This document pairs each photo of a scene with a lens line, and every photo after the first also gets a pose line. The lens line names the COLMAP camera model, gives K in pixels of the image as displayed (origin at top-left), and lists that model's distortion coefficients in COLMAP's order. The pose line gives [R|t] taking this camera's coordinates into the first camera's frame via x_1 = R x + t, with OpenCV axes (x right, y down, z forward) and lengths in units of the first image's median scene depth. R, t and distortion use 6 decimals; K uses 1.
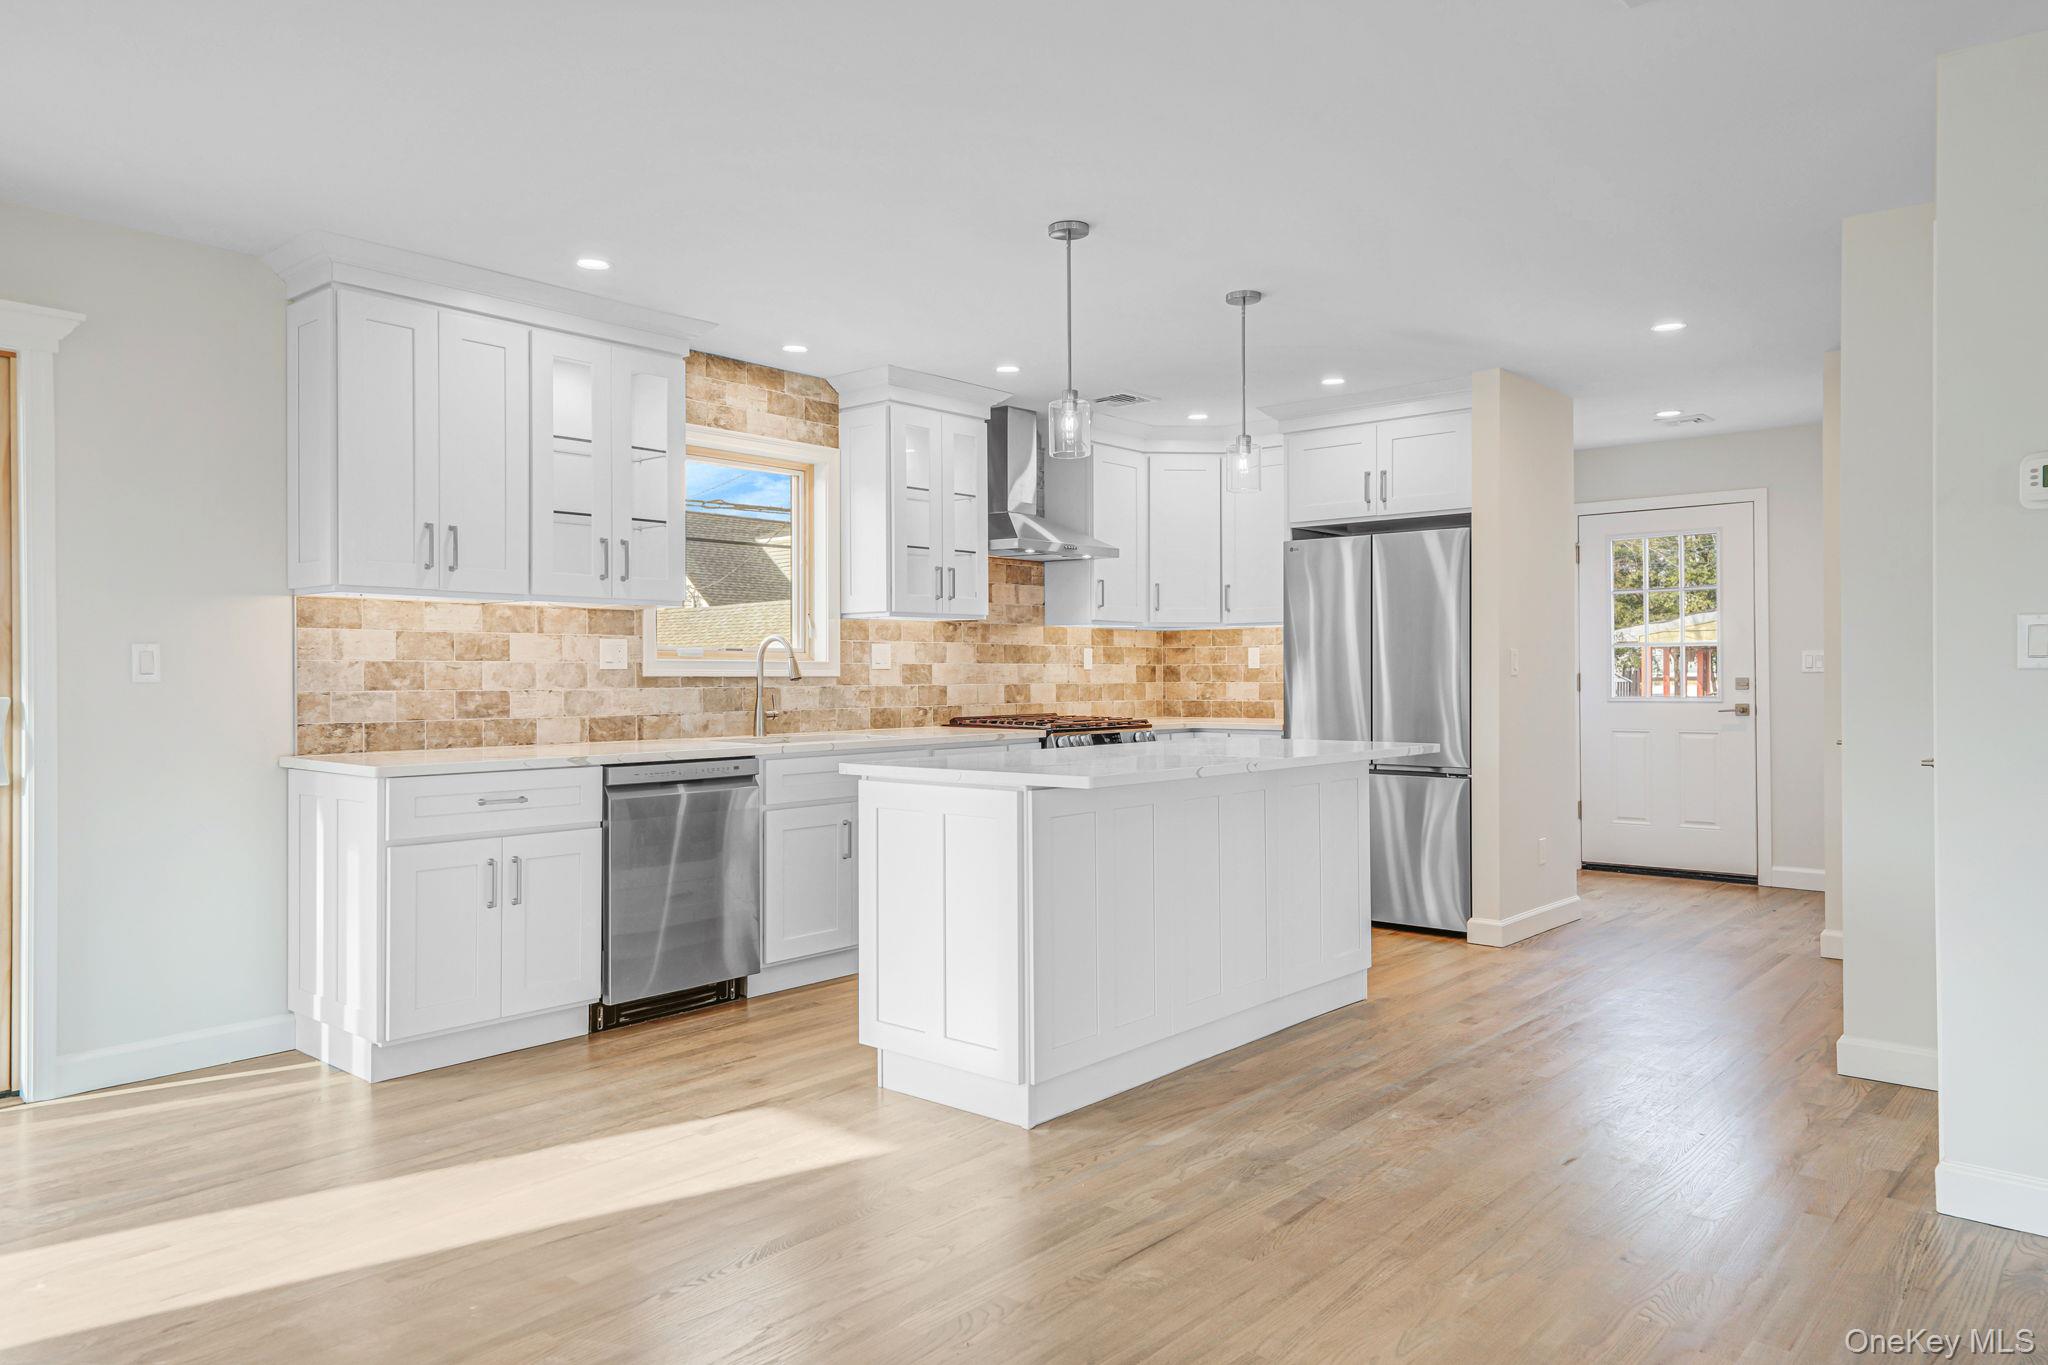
lens RADIAL K [[1373.5, 0, 1029.5], [0, 1373.5, 666.4], [0, 0, 1]] dist [0.025559, 0.007743]
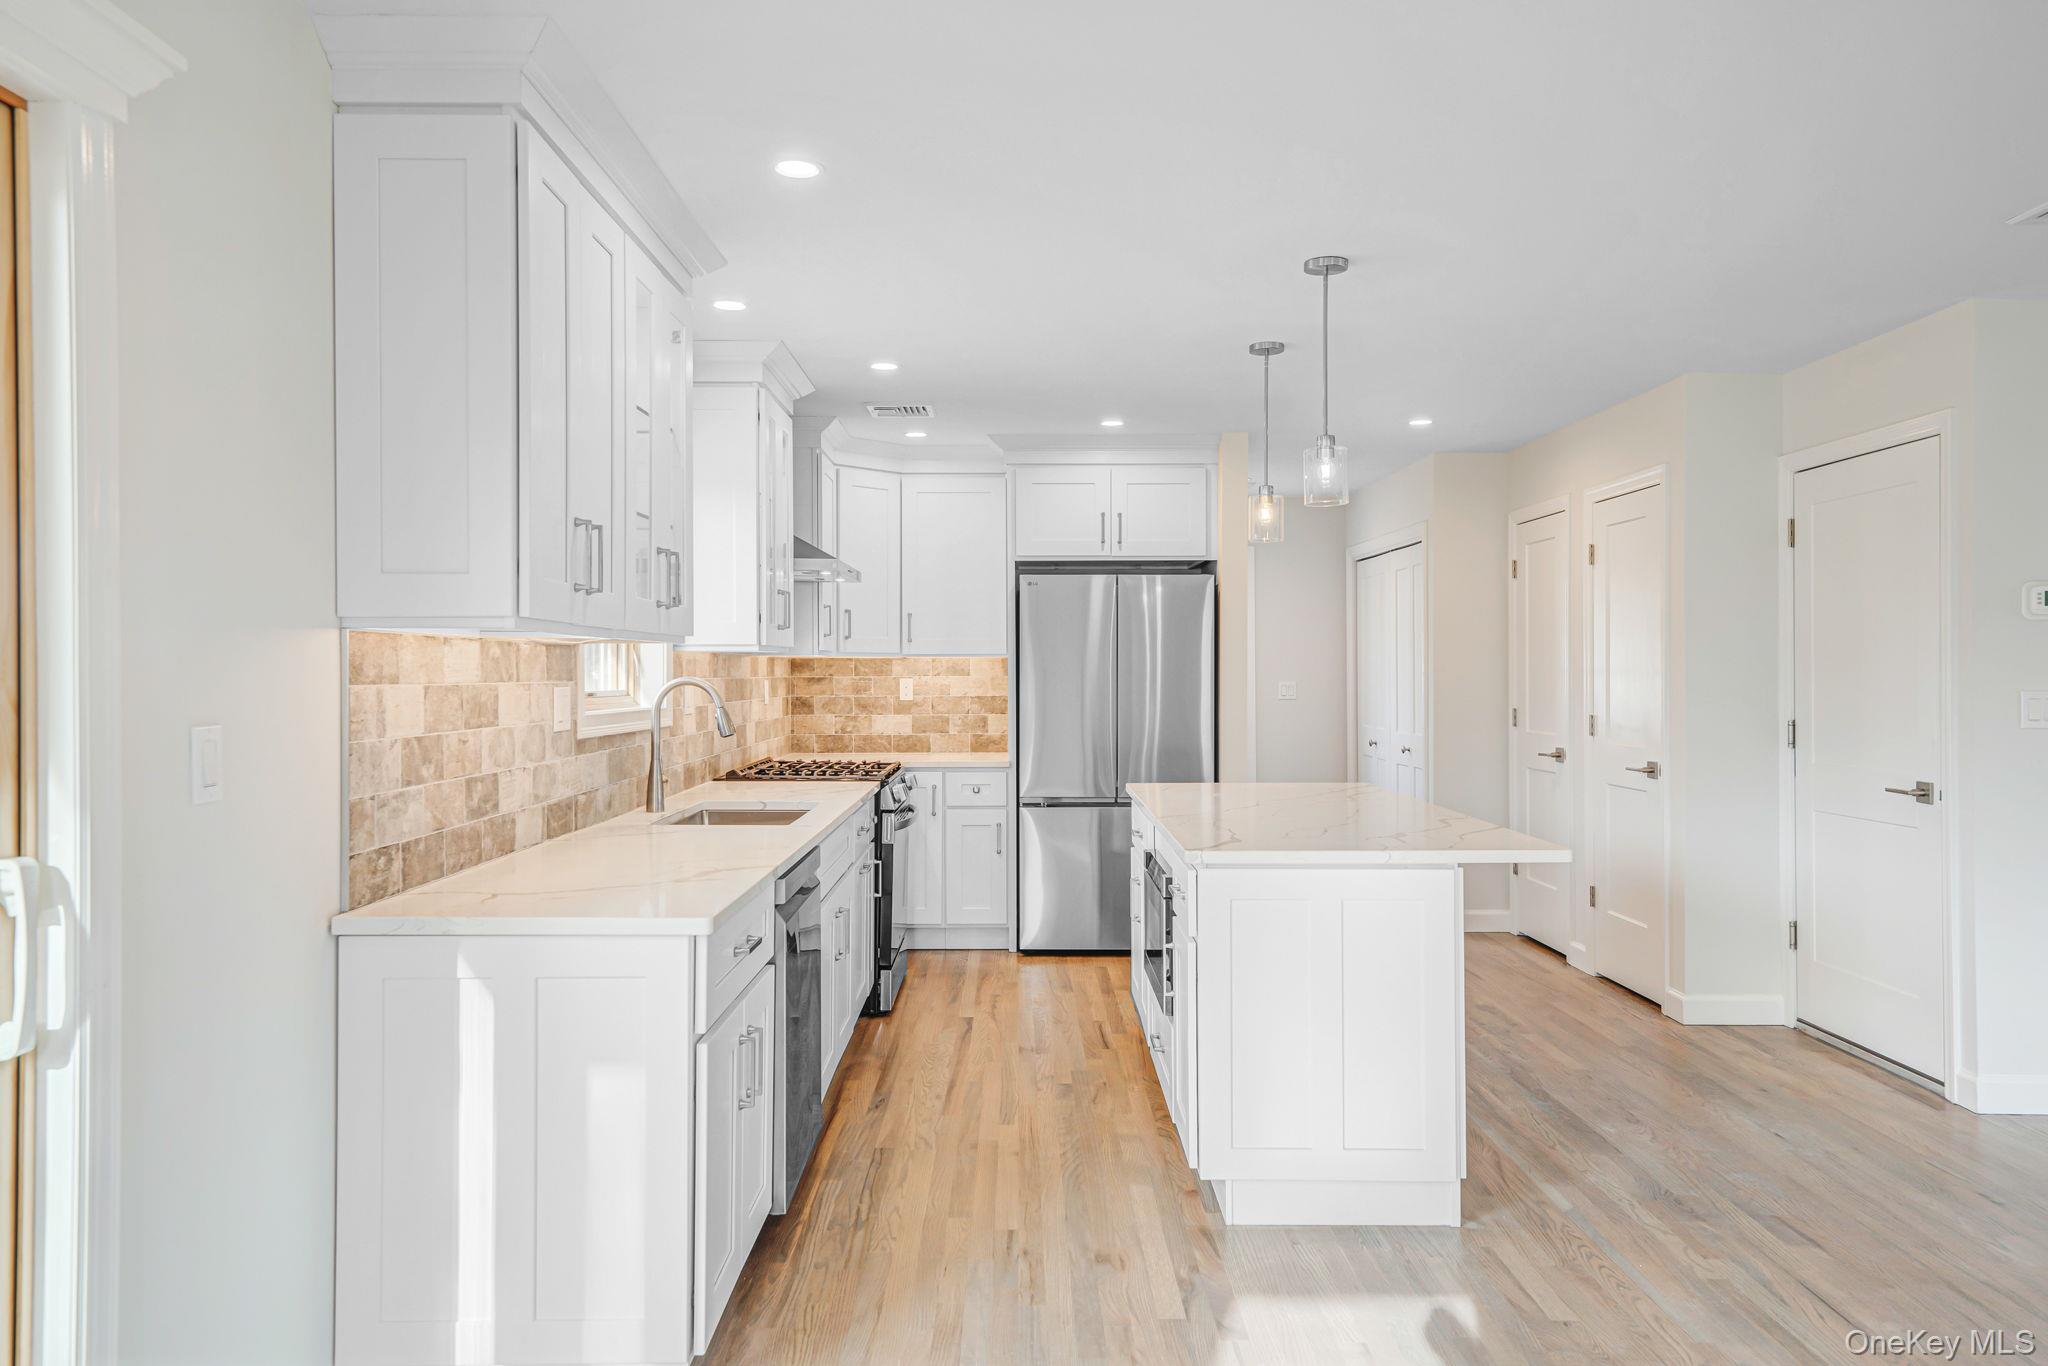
lens RADIAL K [[1373.5, 0, 1012.7], [0, 1373.5, 673.4], [0, 0, 1]] dist [0.025559, 0.007743]
pose [[0.756155, 0.002008, 0.654389, -0.572722], [-0.006061, 0.999974, 0.003936, -0.030399], [-0.654364, -0.006943, 0.756147, 0.325389]]
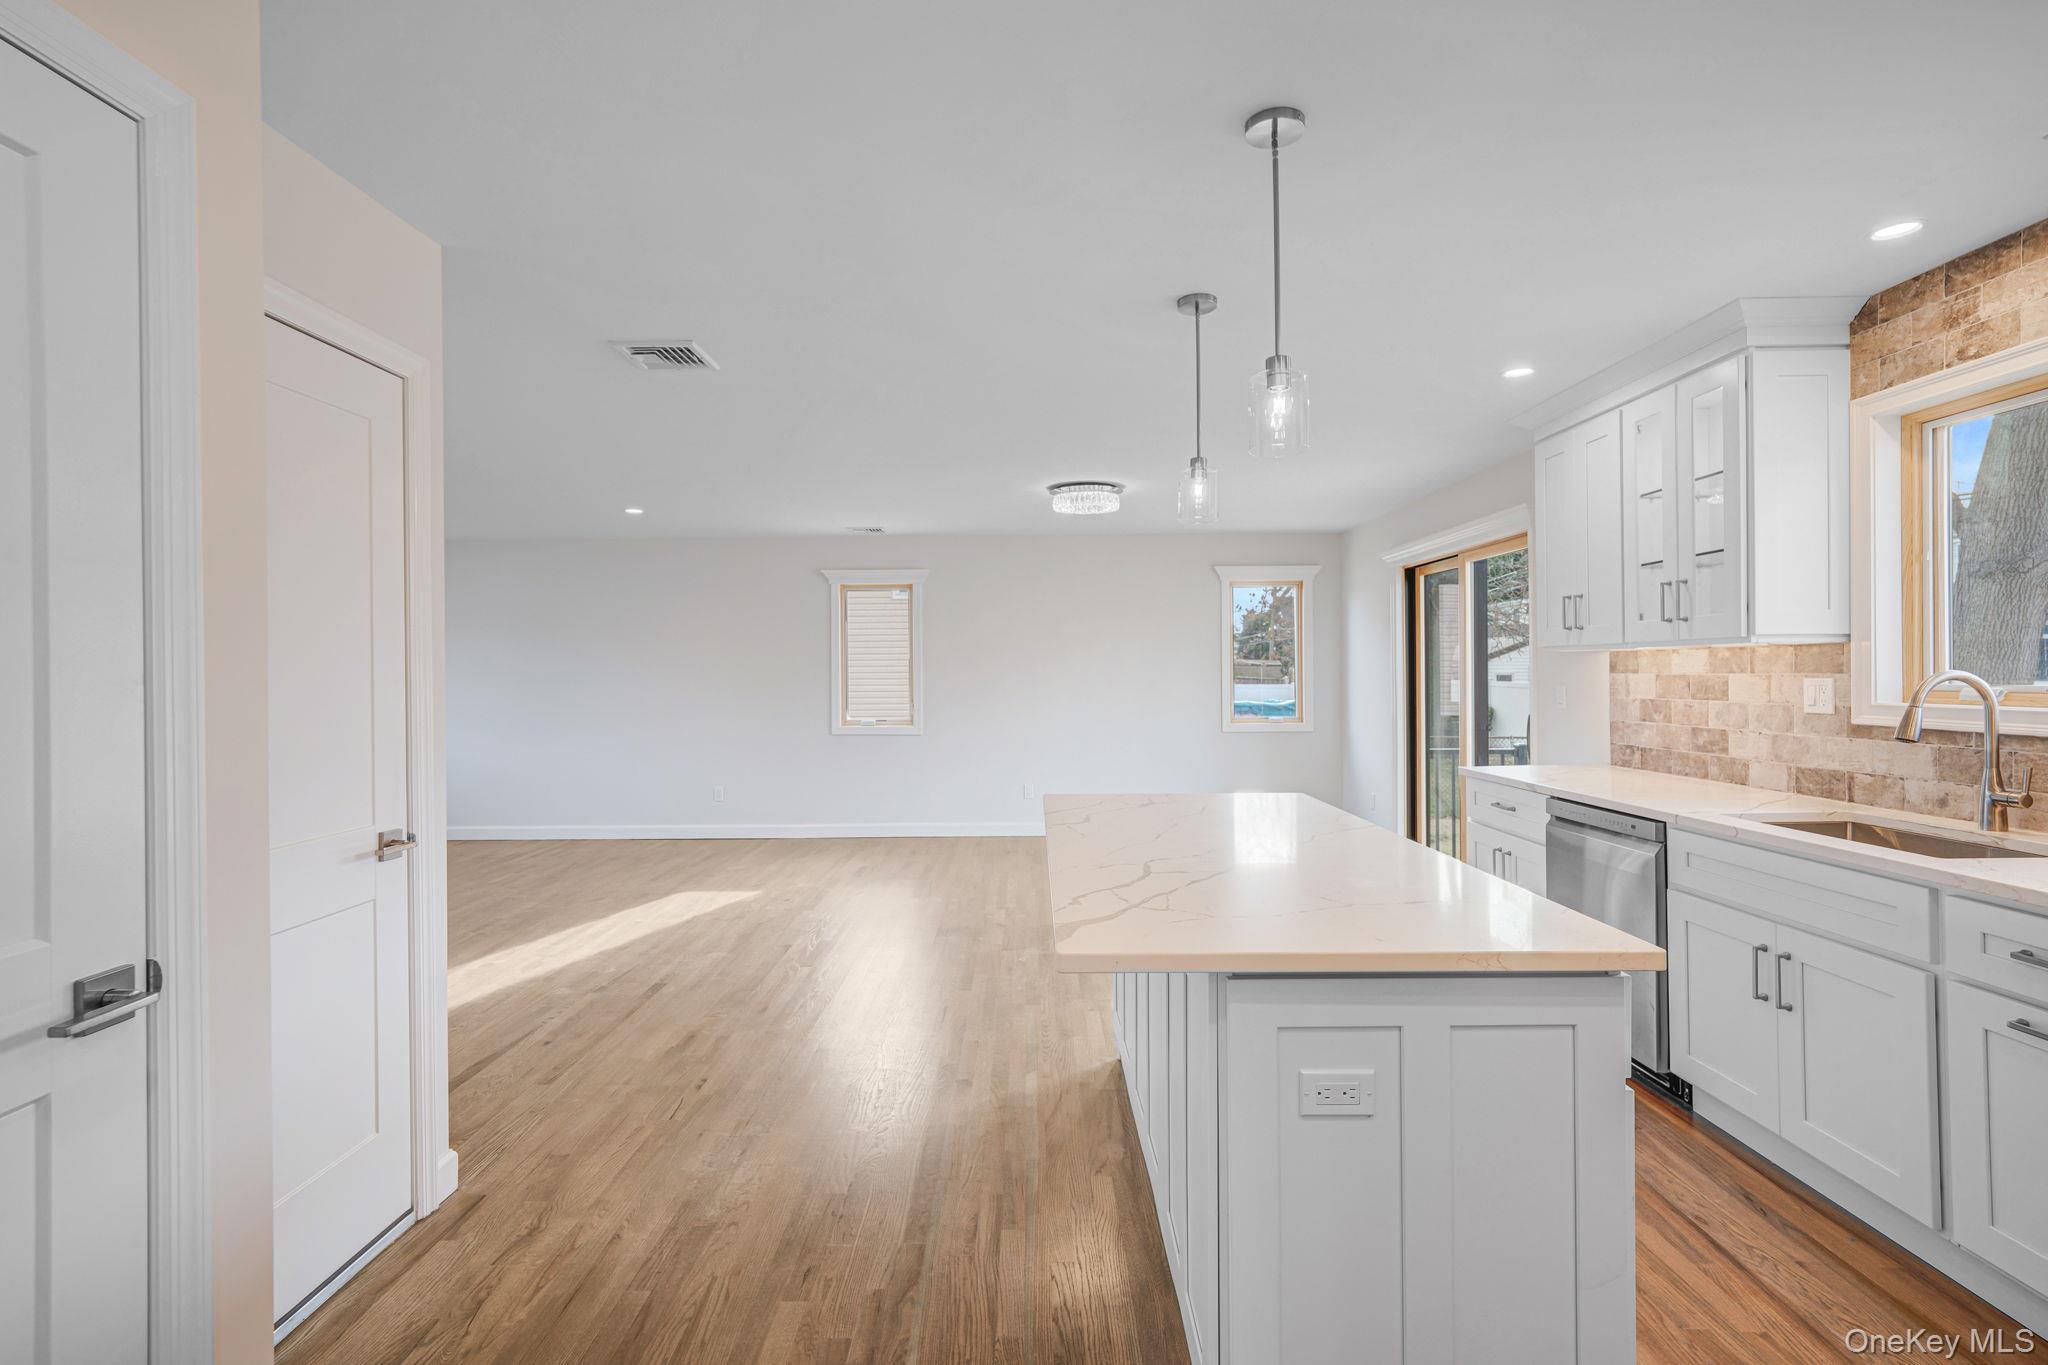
lens RADIAL K [[942.2, 0, 1013.5], [0, 942.2, 680.7], [0, 0, 1]] dist [0.000600, 0.000107]
pose [[-0.765532, 0.016710, -0.643181, 0.452274], [0.018699, 0.999818, 0.003719, -0.029515], [0.643127, -0.009180, -0.765705, 1.107925]]
